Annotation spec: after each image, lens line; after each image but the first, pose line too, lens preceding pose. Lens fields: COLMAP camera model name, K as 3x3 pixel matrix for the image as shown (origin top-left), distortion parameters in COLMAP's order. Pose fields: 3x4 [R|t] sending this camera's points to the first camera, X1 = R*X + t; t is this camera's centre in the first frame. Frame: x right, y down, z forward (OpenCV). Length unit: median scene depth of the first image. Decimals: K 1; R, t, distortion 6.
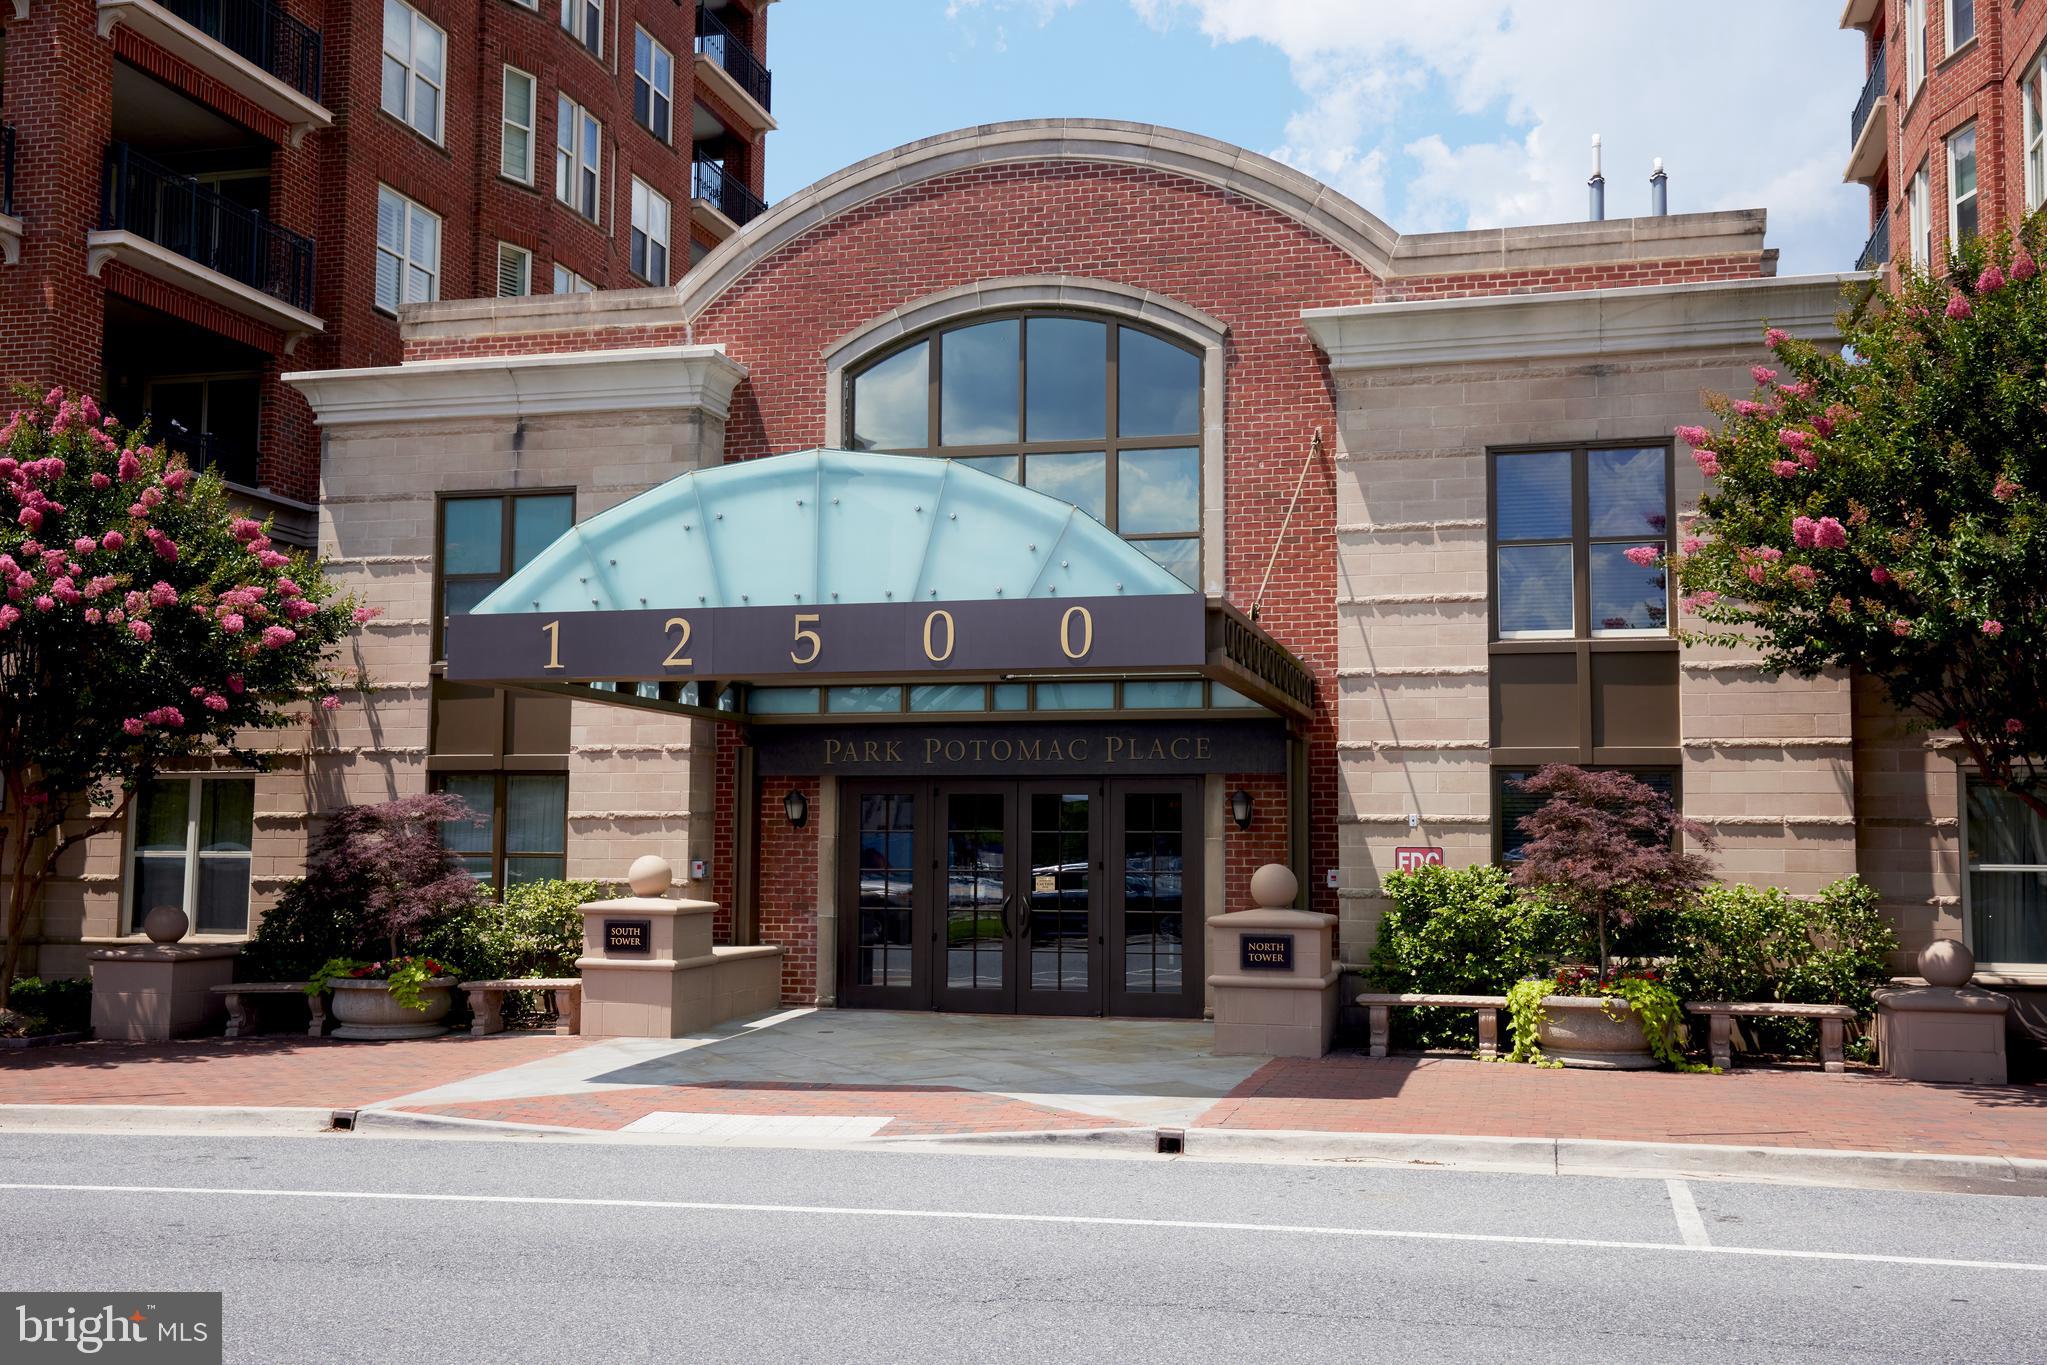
lens RADIAL K [[2035.4, 0, 1025.0], [0, 2035.4, 671.5], [0, 0, 1]] dist [0.018624, 0.000000]
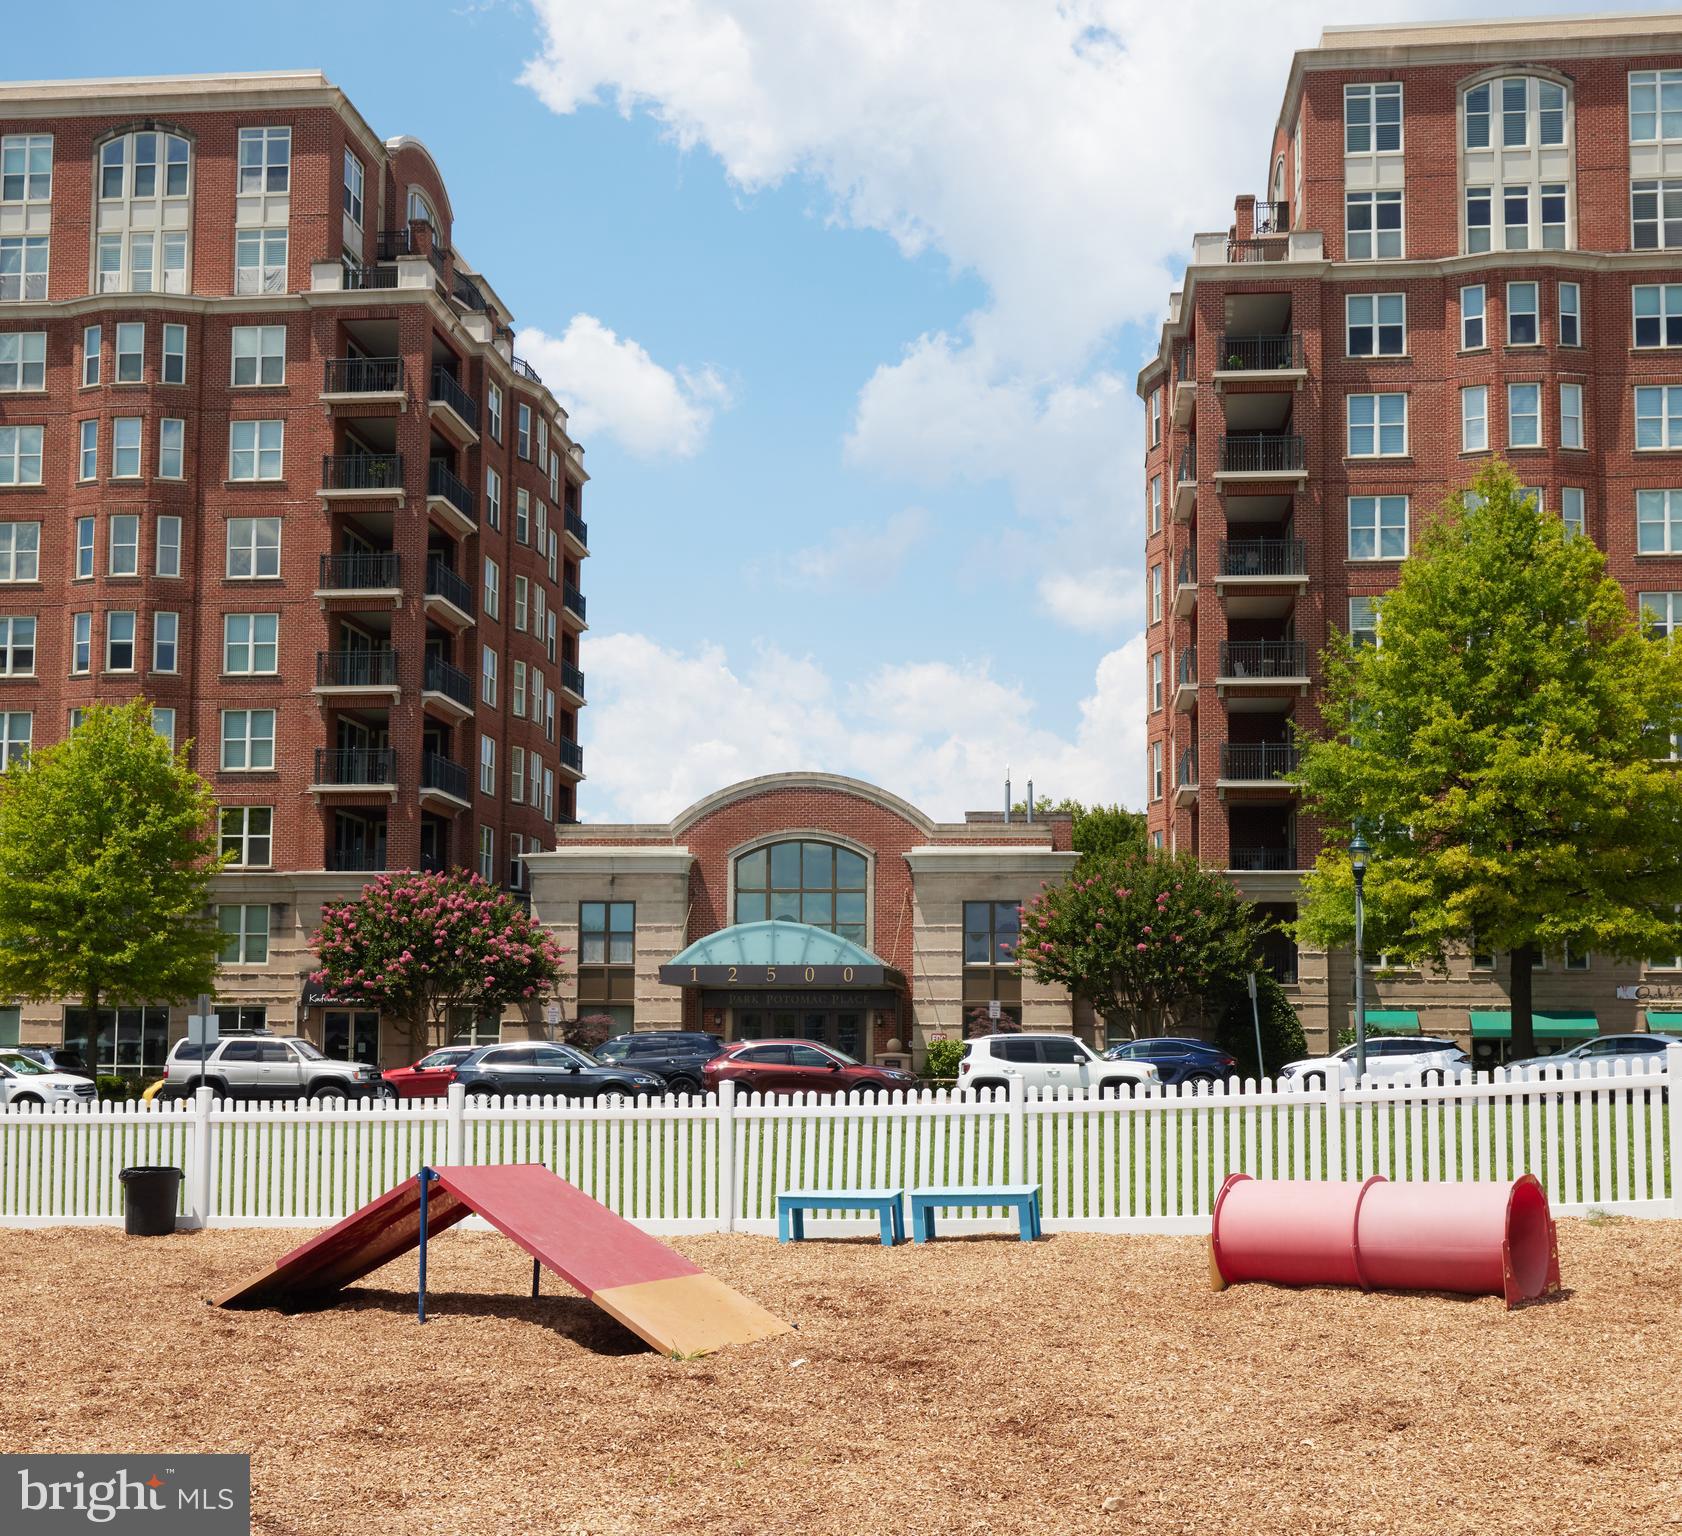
lens RADIAL K [[2786.6, 0, 842.4], [0, 2786.6, 766.4], [0, 0, 1]] dist [0.012283, 0.000000]
pose [[0.987934, 0.014910, 0.154158, -0.568715], [-0.012892, 0.999818, -0.014079, -0.240140], [-0.154340, 0.011922, 0.987946, -2.949077]]
